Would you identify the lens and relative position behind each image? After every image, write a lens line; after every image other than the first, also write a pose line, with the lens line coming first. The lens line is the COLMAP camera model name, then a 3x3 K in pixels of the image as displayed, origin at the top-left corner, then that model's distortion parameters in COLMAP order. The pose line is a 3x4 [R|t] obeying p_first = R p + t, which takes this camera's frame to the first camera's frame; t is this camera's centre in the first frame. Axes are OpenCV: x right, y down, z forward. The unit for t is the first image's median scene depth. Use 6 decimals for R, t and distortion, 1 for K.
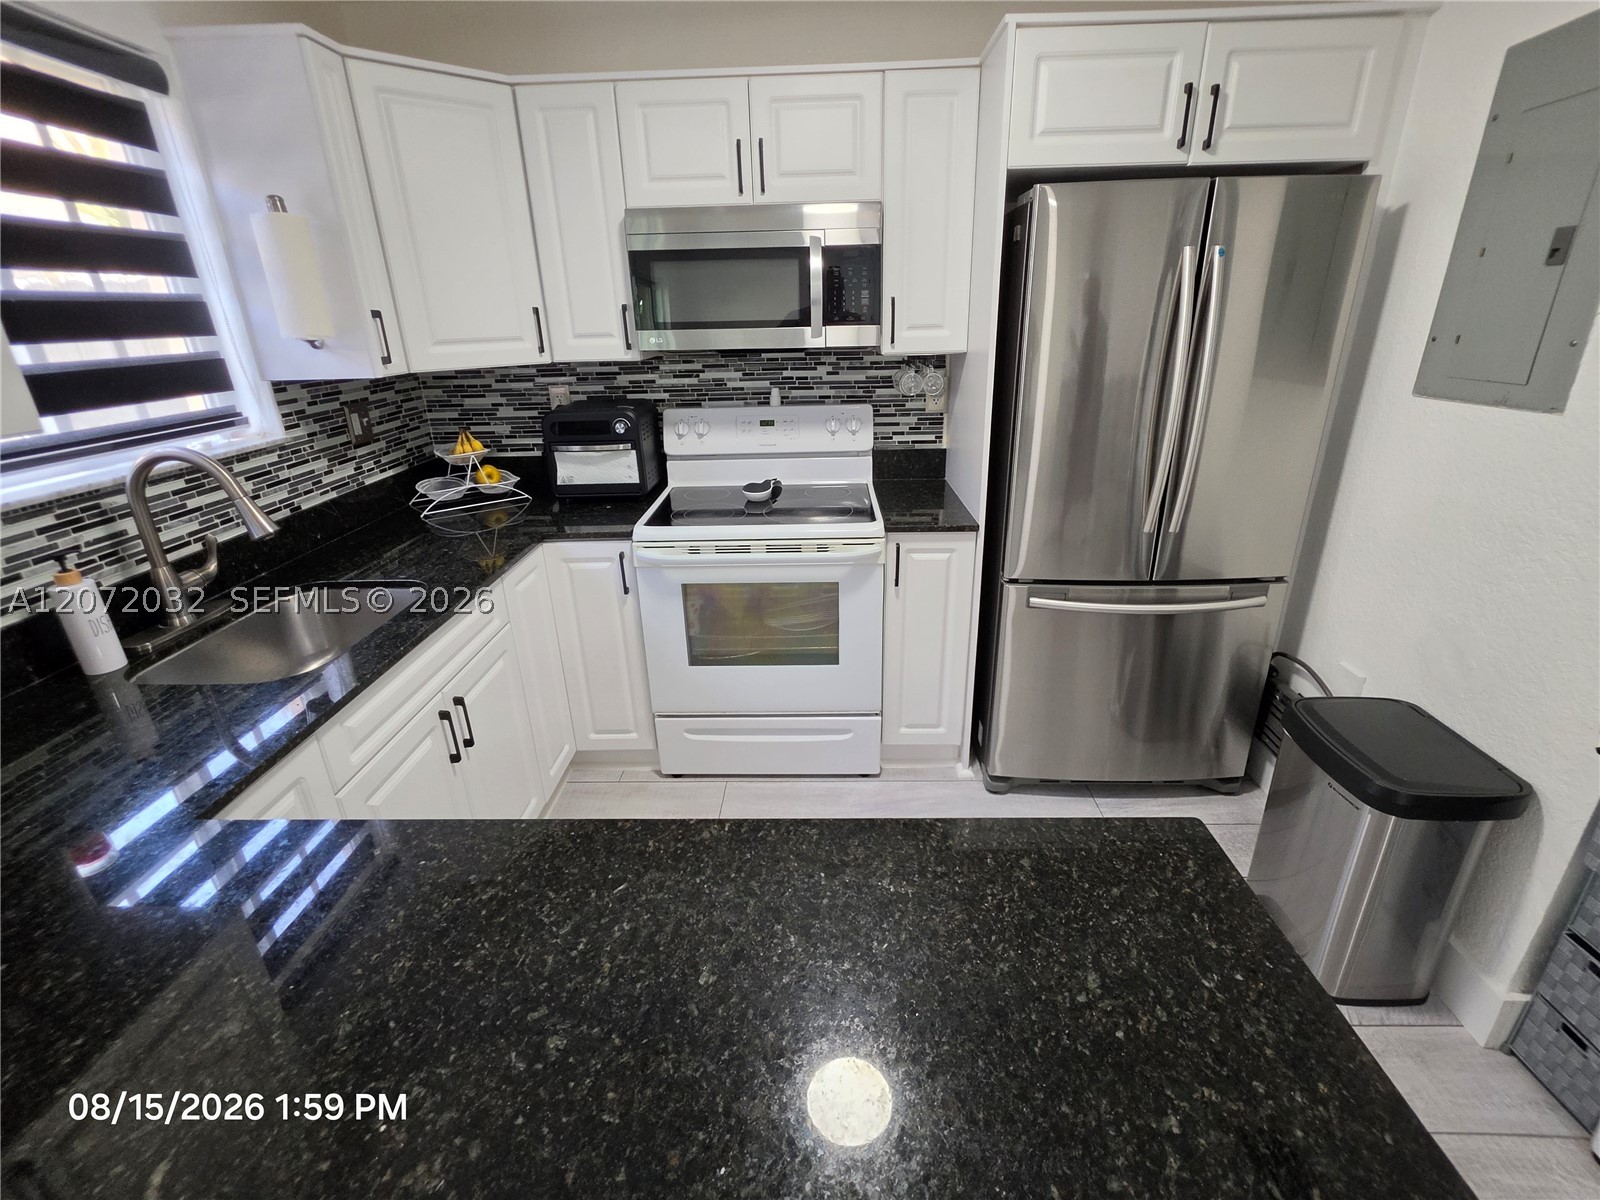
lens RADIAL K [[715.8, 0, 804.0], [0, 715.8, 586.8], [0, 0, 1]] dist [-0.004244, 0.000880]
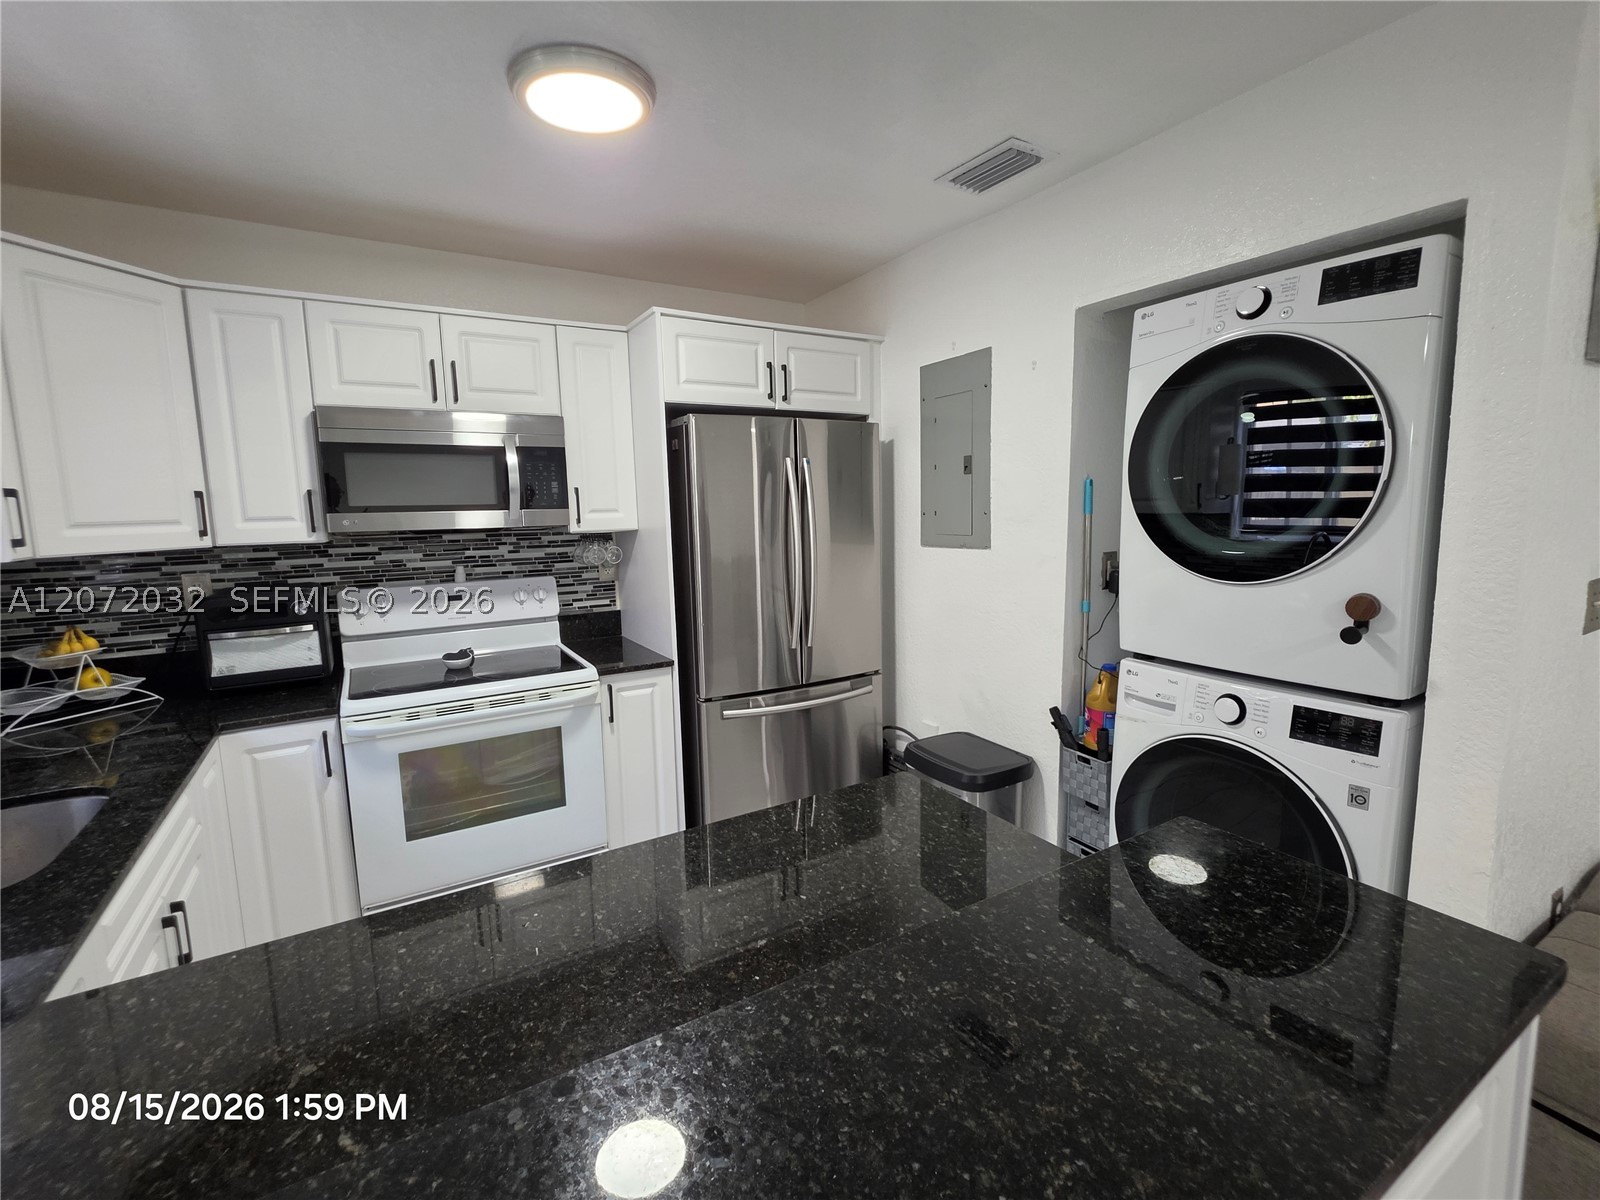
lens RADIAL K [[715.8, 0, 802.1], [0, 715.8, 589.6], [0, 0, 1]] dist [-0.004244, 0.000880]
pose [[0.842440, -0.059064, 0.535544, -0.223912], [0.195189, 0.959911, -0.201177, 0.088346], [-0.502192, 0.274012, 0.820196, -0.158342]]
